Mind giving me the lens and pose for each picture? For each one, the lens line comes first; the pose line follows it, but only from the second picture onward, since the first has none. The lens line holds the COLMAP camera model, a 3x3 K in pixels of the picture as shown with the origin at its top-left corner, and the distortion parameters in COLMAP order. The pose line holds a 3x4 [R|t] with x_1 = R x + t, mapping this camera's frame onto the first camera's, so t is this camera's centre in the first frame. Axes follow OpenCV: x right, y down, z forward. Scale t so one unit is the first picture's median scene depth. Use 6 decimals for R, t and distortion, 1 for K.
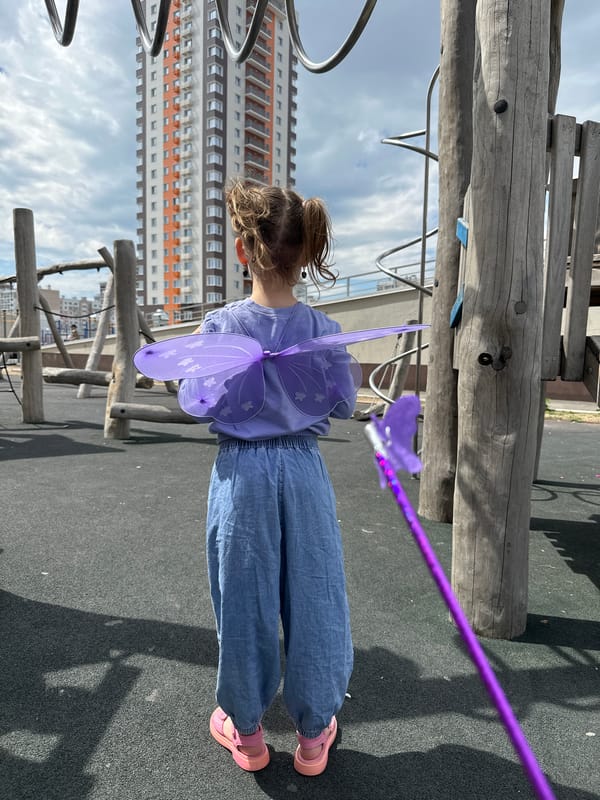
lens RADIAL K [[566.6, 0, 299.1], [0, 566.6, 402.0], [0, 0, 1]] dist [-0.003987, -0.010106]
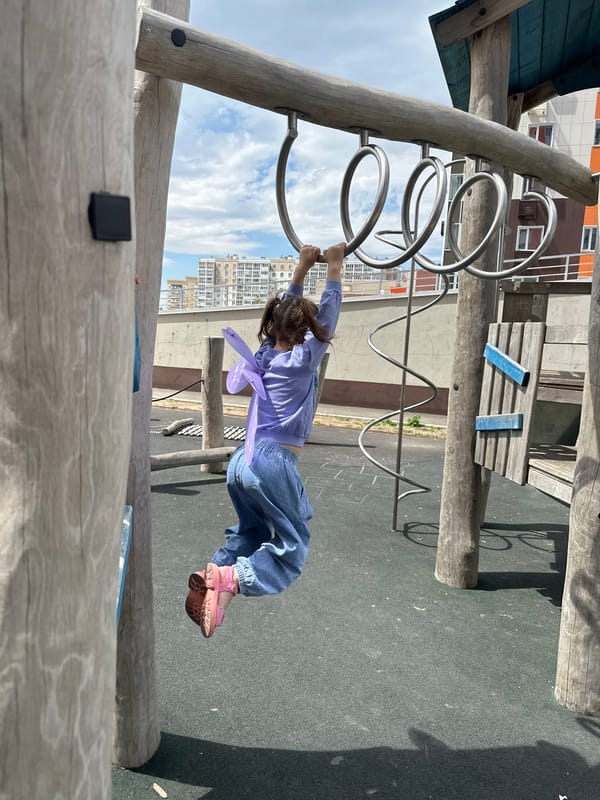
lens RADIAL K [[566.6, 0, 299.7], [0, 566.6, 399.2], [0, 0, 1]] dist [-0.003987, -0.010106]
pose [[0.953214, -0.003502, 0.302277, -0.456625], [-0.005861, 0.999531, 0.030063, -0.232612], [-0.302241, -0.030428, 0.952746, -0.032715]]
